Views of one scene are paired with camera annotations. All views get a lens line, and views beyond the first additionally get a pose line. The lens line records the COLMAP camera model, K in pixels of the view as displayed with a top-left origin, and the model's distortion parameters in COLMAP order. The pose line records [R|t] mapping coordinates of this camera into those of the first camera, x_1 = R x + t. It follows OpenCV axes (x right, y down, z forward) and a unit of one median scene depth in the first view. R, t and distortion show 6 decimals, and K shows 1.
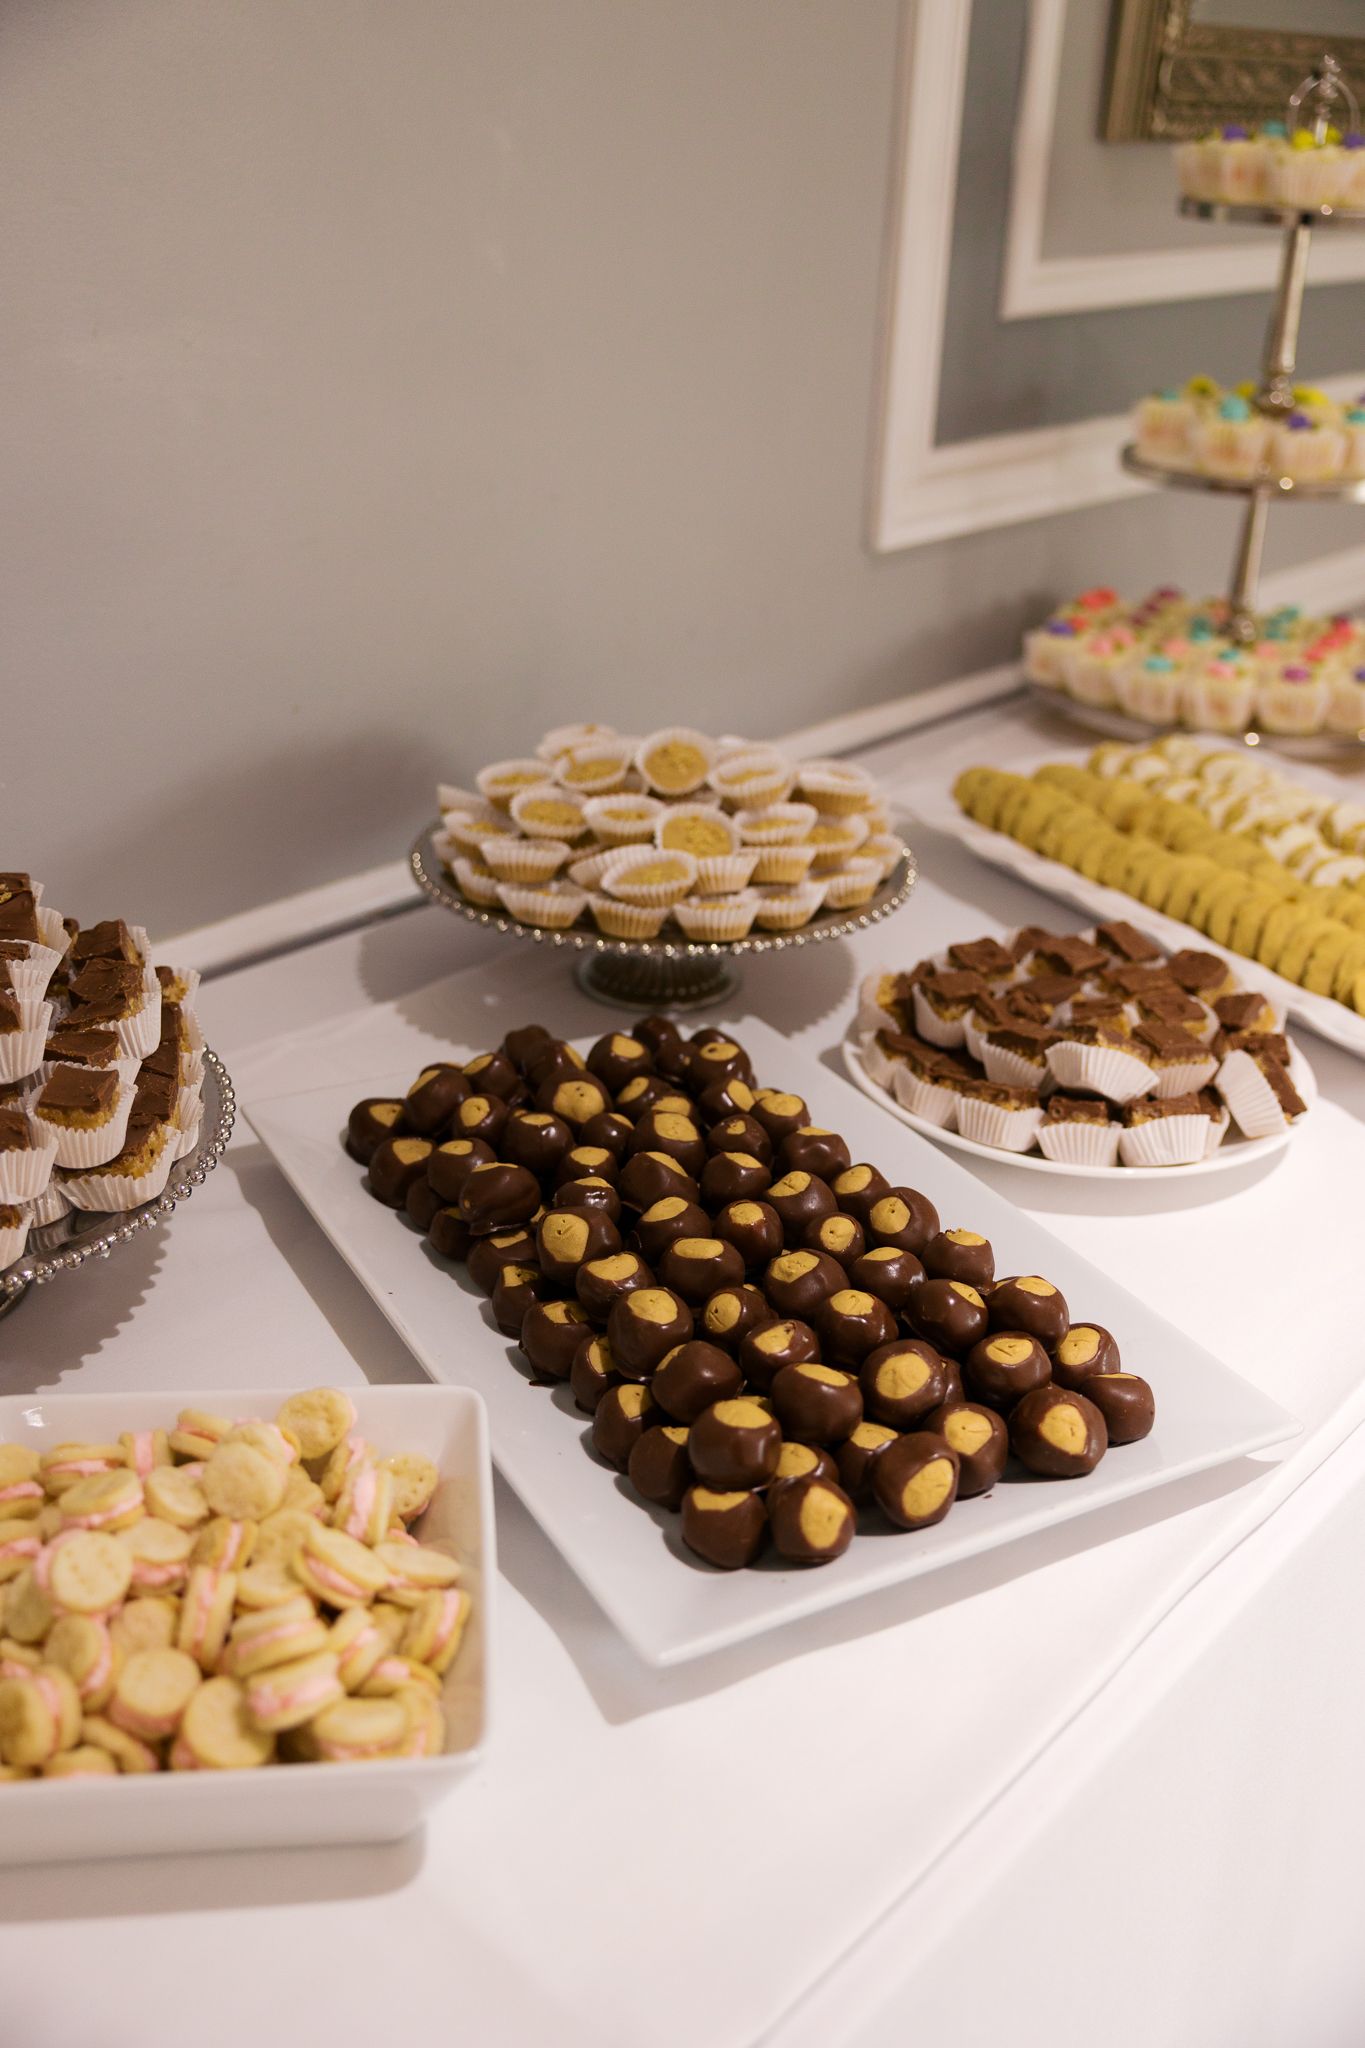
lens RADIAL K [[1964.2, 0, 679.7], [0, 1964.2, 1025.7], [0, 0, 1]] dist [0.008337, 0.000000]
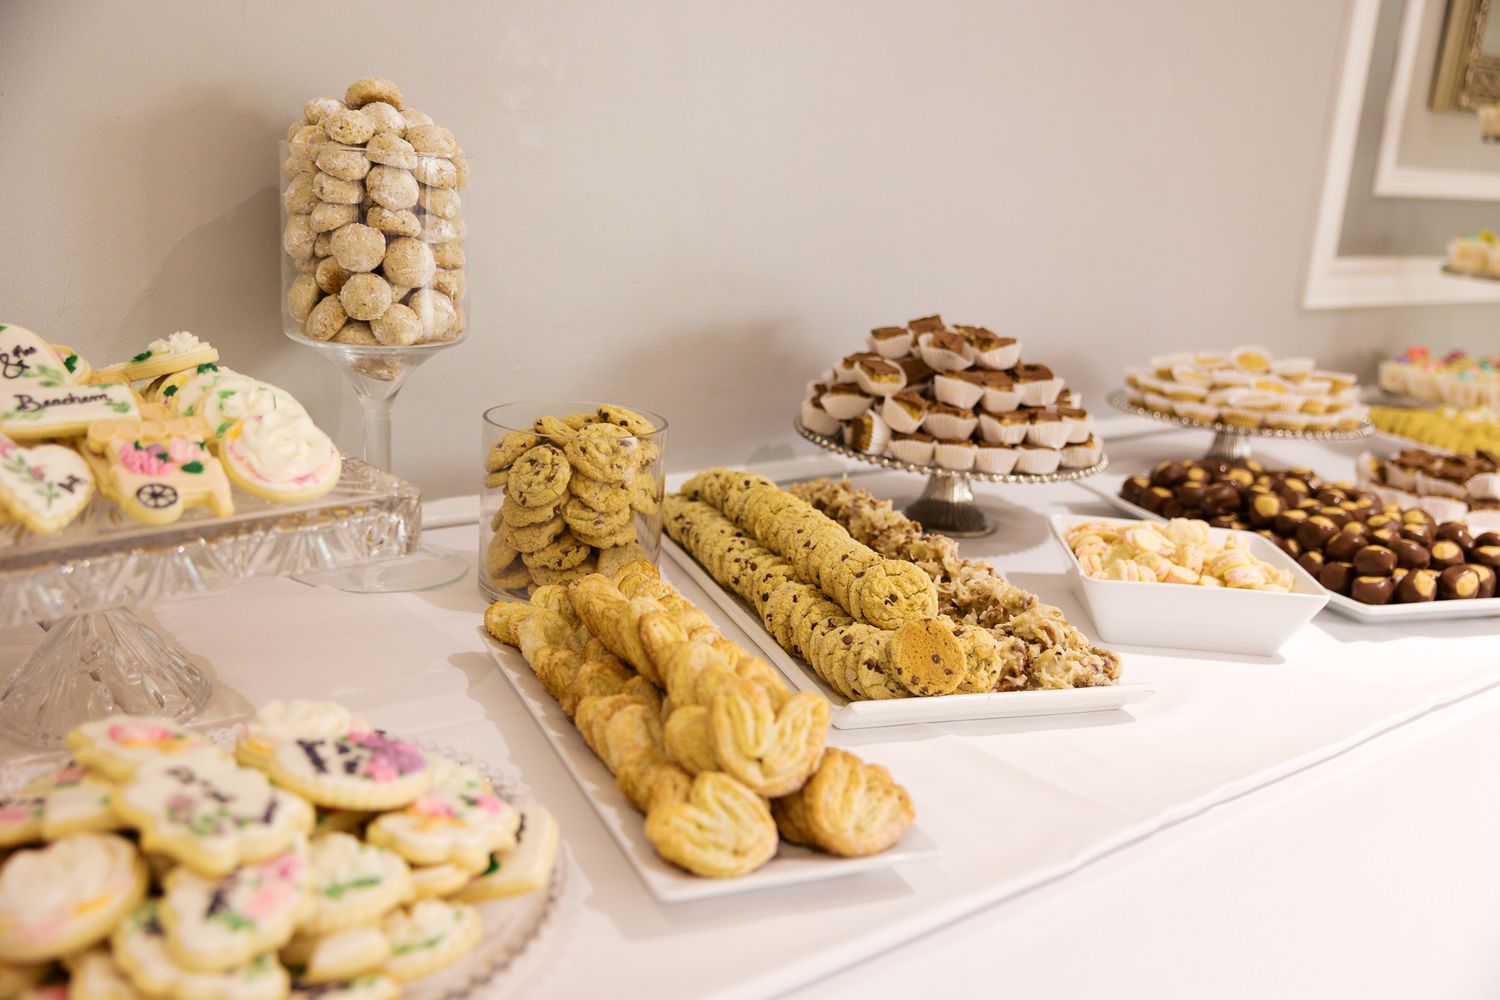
lens RADIAL K [[1438.6, 0, 750.3], [0, 1438.6, 497.6], [0, 0, 1]] dist [0.008337, 0.000000]
pose [[0.987760, 0.073821, -0.137410, -0.214970], [-0.099871, 0.975986, -0.193589, 0.246513], [0.119819, 0.204942, 0.971412, -0.338352]]
